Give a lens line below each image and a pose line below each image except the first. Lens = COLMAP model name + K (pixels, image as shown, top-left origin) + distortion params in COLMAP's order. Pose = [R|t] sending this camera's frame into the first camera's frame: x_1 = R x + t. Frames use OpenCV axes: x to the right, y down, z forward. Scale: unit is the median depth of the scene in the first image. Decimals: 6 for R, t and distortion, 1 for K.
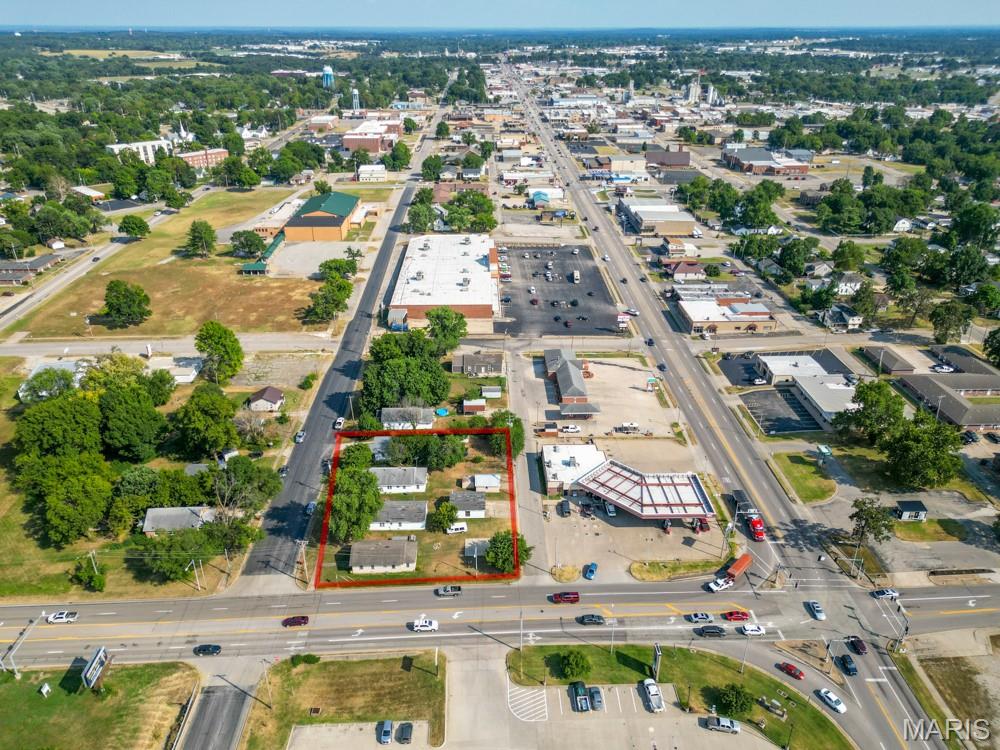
lens RADIAL K [[705.5, 0, 498.9], [0, 705.5, 376.6], [0, 0, 1]] dist [0.071588, -0.076490]
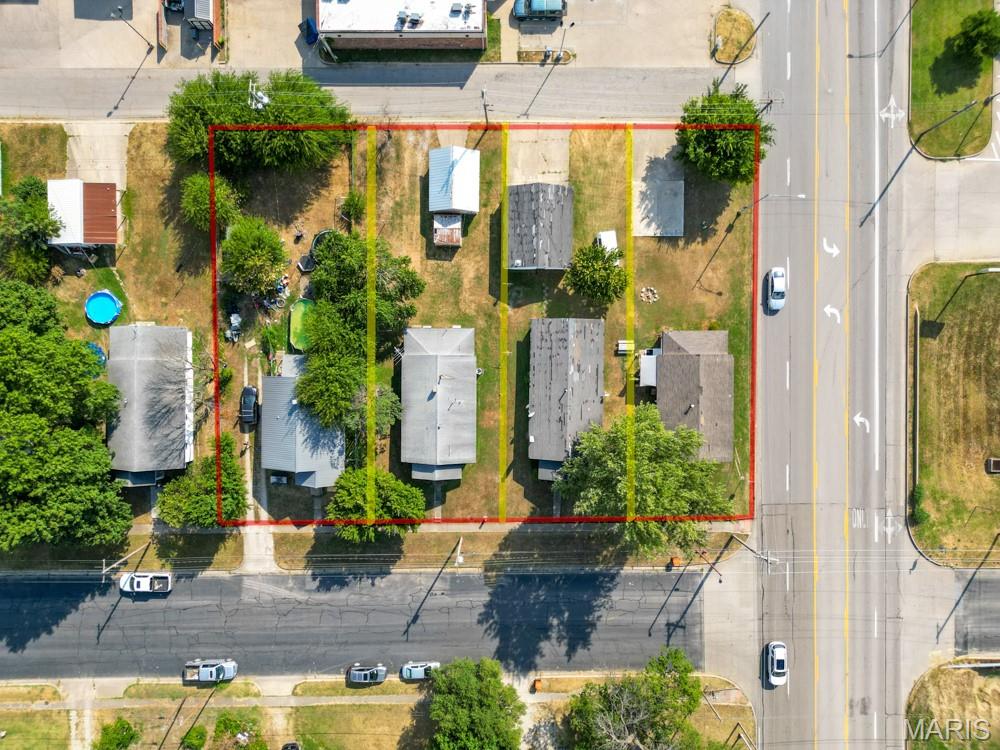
lens RADIAL K [[690.7, 0, 500.0], [0, 690.7, 375.0], [0, 0, 1]] dist [0.026196, -0.001332]
pose [[0.026769, -0.999550, -0.013530, -0.083402], [0.447345, -0.000125, 0.894362, -0.137830], [-0.893961, -0.029994, 0.447140, 0.524862]]
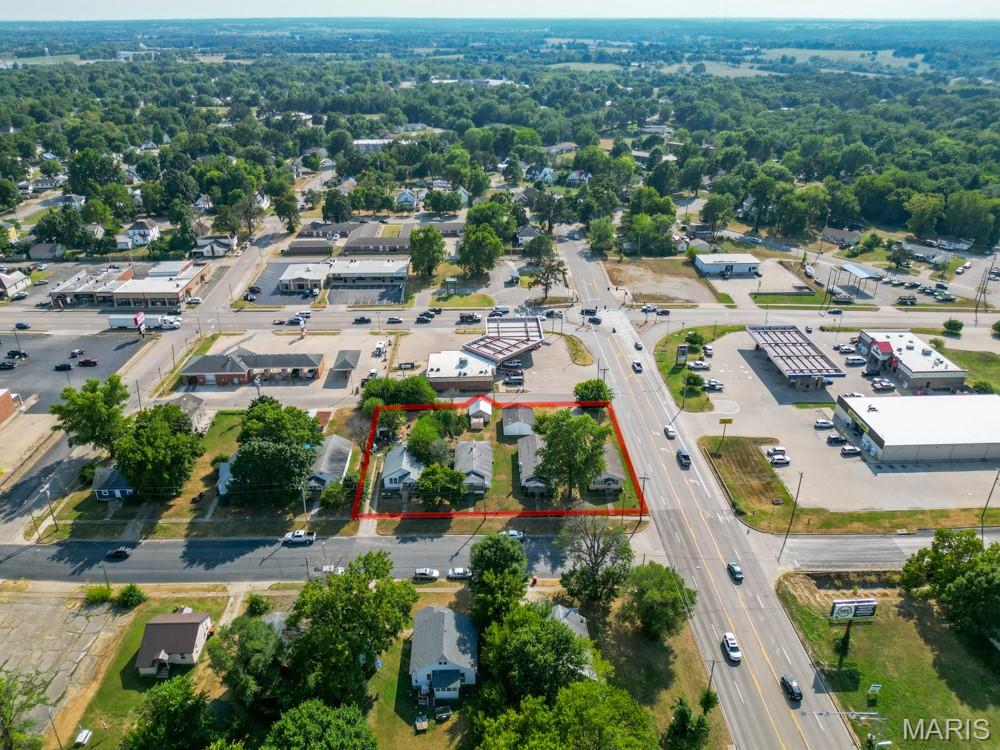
lens RADIAL K [[720.4, 0, 497.5], [0, 720.4, 375.5], [0, 0, 1]] dist [0.063603, -0.094039]
pose [[-0.001883, -0.446244, 0.894909, -0.576719], [0.447153, 0.800083, 0.399901, -0.177815], [-0.894455, 0.400915, 0.198033, 0.511422]]
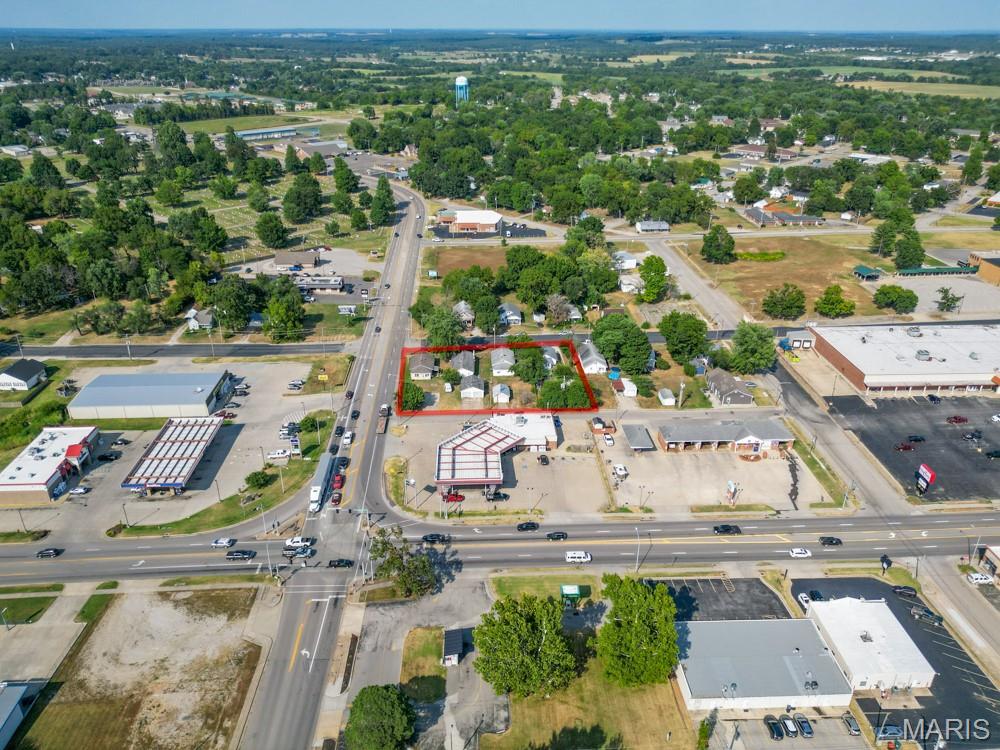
lens RADIAL K [[720.4, 0, 497.5], [0, 720.4, 375.5], [0, 0, 1]] dist [0.063603, -0.094039]
pose [[0.013332, 0.435616, -0.900034, 0.728694], [-0.446316, 0.808065, 0.384491, -0.235765], [0.894776, 0.396573, 0.205196, 0.482936]]
